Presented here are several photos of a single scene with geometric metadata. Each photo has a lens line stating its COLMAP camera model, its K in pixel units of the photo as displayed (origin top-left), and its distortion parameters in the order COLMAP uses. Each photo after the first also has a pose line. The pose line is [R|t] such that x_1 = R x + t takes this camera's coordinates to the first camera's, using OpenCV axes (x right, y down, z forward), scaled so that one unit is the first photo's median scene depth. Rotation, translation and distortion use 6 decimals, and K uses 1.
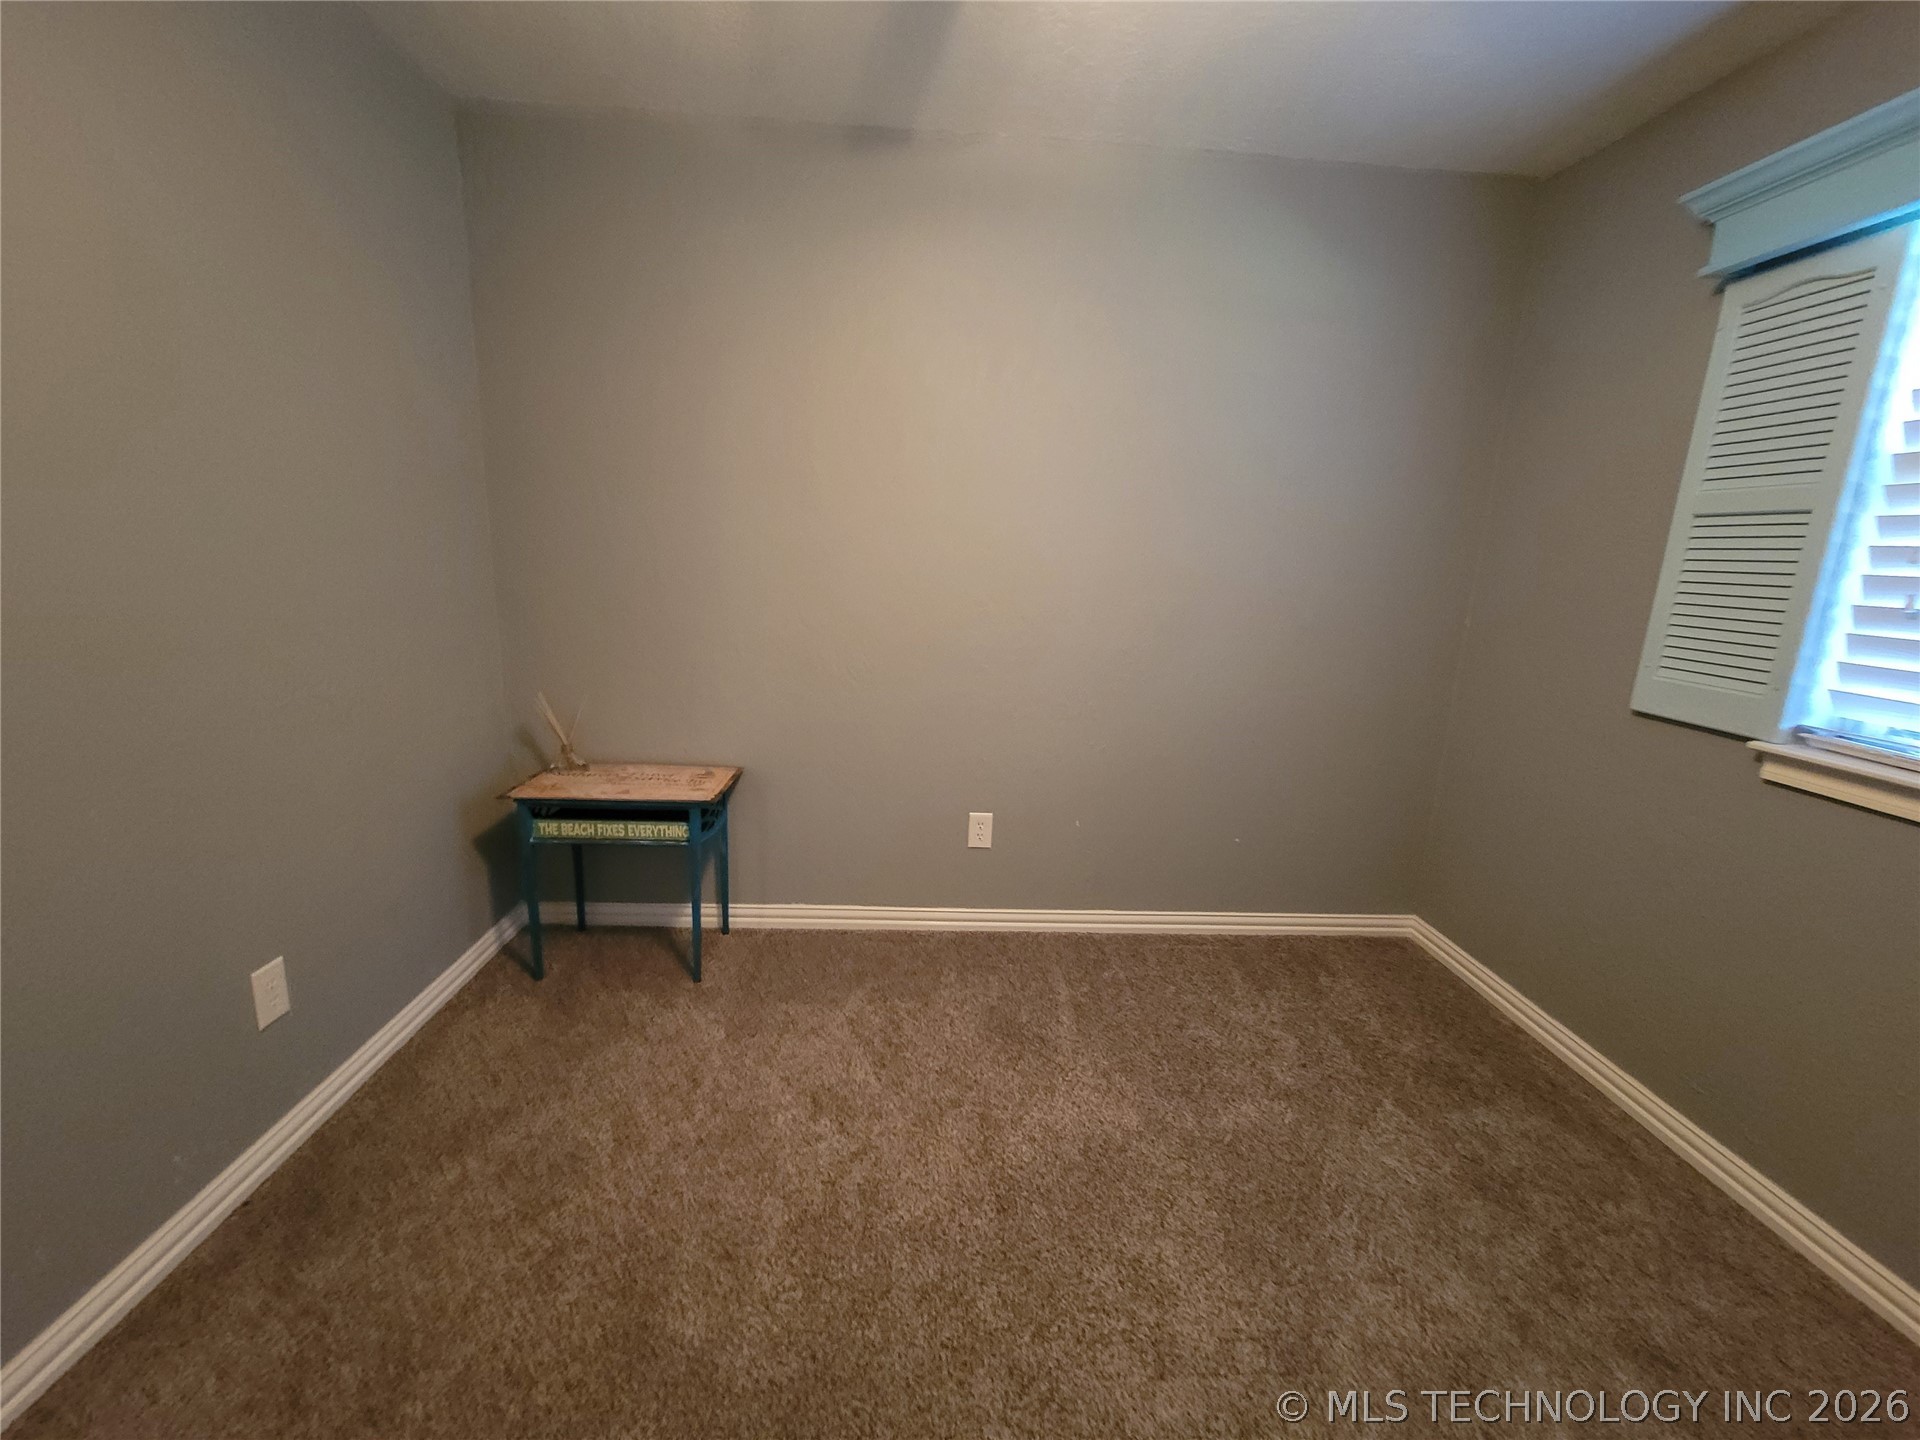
lens RADIAL K [[781.6, 0, 958.4], [0, 781.6, 723.0], [0, 0, 1]] dist [-0.001424, 0.000008]
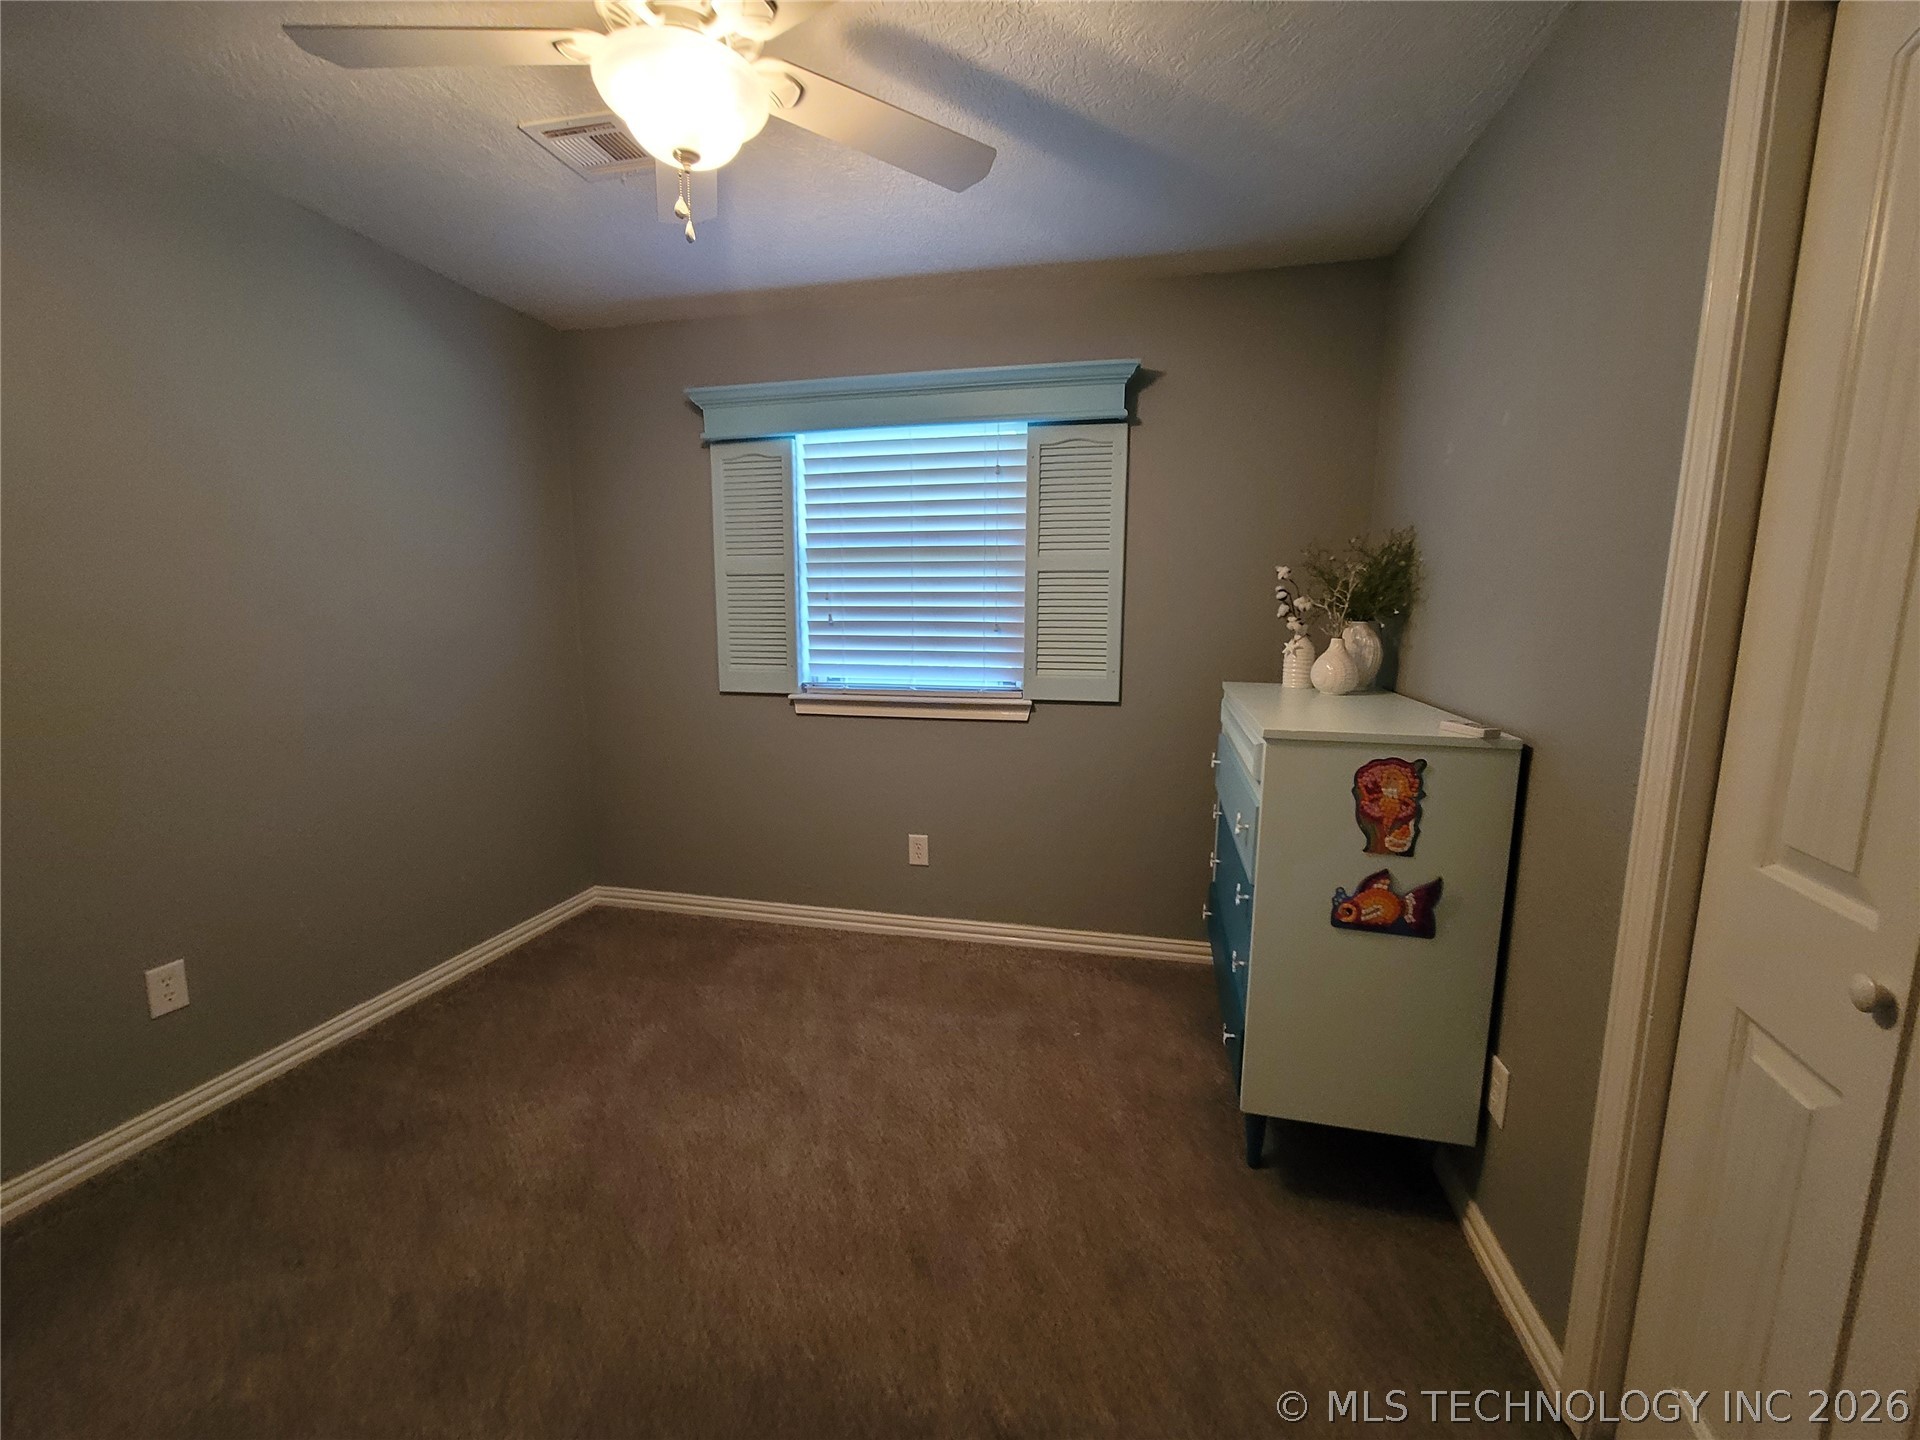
lens RADIAL K [[790.7, 0, 958.0], [0, 790.7, 722.1], [0, 0, 1]] dist [-0.000946, 0.000798]
pose [[0.274278, -0.175363, 0.945526, -0.692184], [0.219402, 0.968712, 0.116019, -0.045811], [-0.936288, 0.175629, 0.304171, 0.049063]]
